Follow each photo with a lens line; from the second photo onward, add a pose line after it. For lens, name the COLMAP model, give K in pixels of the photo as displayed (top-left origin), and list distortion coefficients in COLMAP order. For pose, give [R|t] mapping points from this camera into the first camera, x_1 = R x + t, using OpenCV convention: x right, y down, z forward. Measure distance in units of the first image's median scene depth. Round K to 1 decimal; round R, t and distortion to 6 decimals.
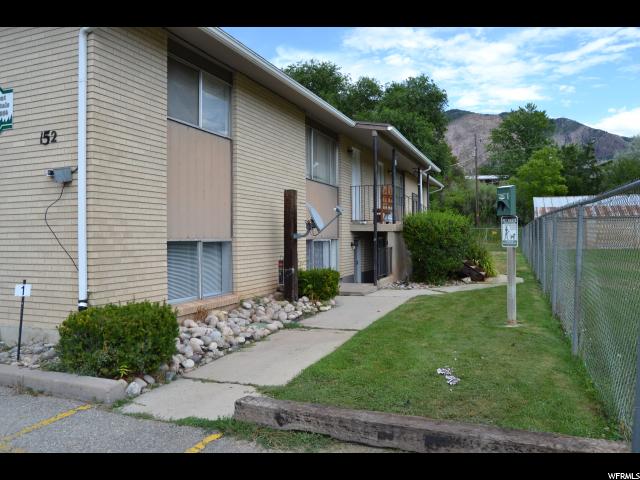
lens RADIAL K [[506.9, 0, 320.0], [0, 506.9, 240.0], [0, 0, 1]] dist [-0.106548, 0.052991]
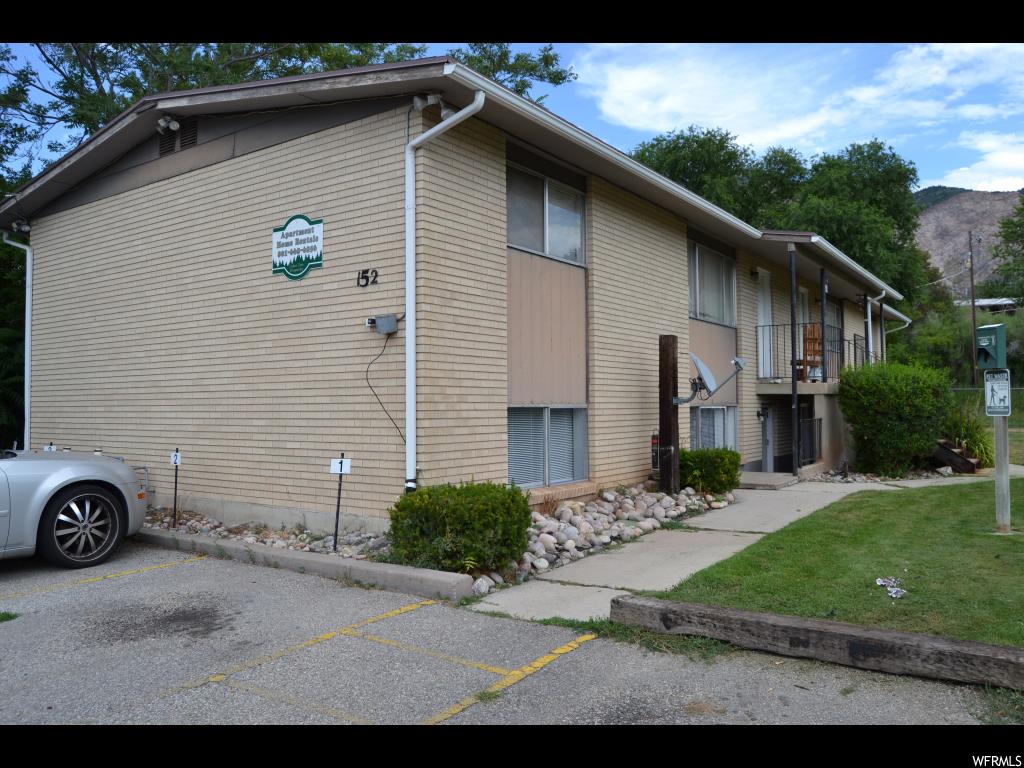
lens RADIAL K [[811.1, 0, 512.0], [0, 811.1, 384.0], [0, 0, 1]] dist [-0.106548, 0.052991]
pose [[0.972353, -0.005628, -0.233450, -0.010690], [-0.001808, 0.999498, -0.031631, 0.006589], [0.233510, 0.031178, 0.971854, -0.201496]]
